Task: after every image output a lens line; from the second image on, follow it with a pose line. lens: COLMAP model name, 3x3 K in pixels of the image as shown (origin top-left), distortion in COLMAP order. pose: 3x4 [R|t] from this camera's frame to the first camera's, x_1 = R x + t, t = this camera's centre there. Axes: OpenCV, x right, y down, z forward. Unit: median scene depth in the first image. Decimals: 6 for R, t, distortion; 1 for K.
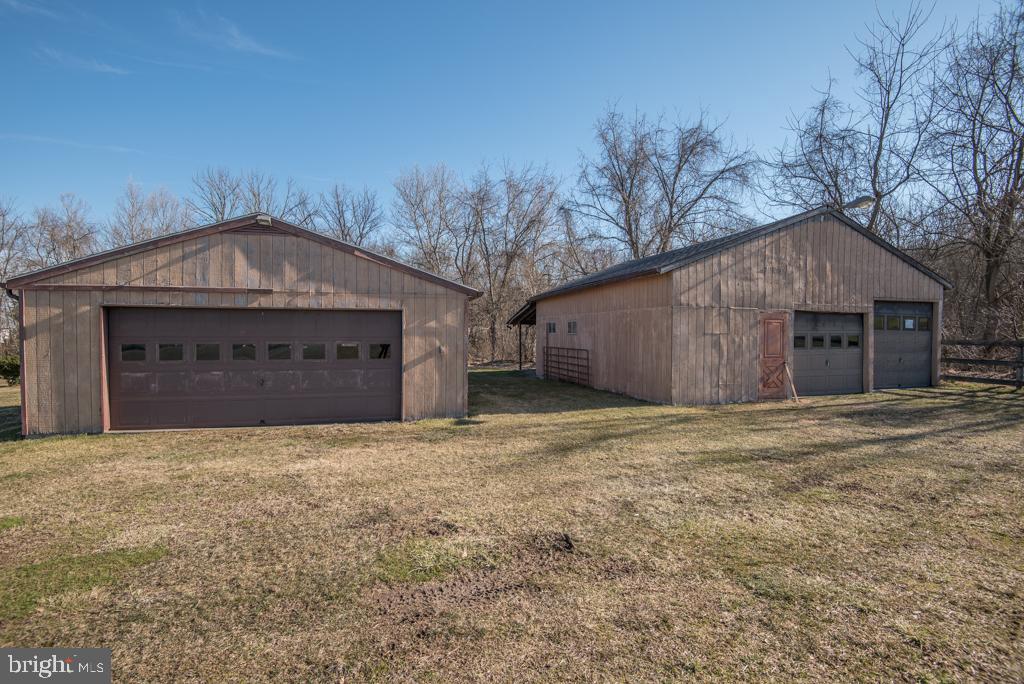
lens RADIAL K [[451.0, 0, 546.4], [0, 451.0, 340.9], [0, 0, 1]] dist [-0.000918, -0.015464]
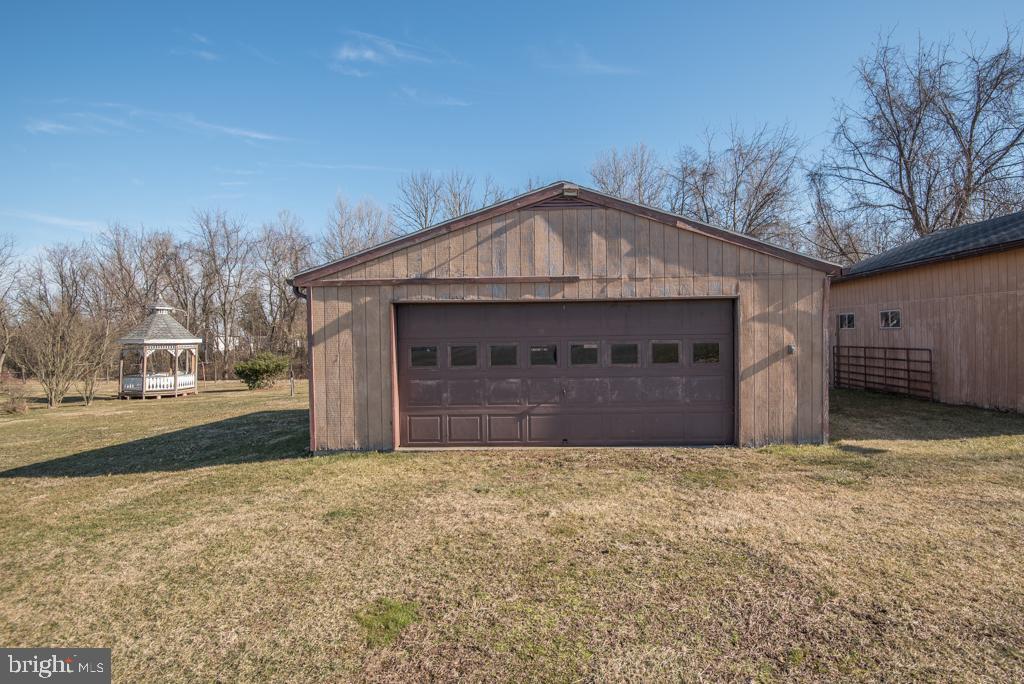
lens RADIAL K [[451.0, 0, 546.4], [0, 451.0, 340.9], [0, 0, 1]] dist [-0.000918, -0.015464]
pose [[0.970060, -0.014181, -0.242452, -0.459692], [0.013244, 0.999897, -0.005497, 0.003583], [0.242506, 0.002122, 0.970148, 0.204467]]
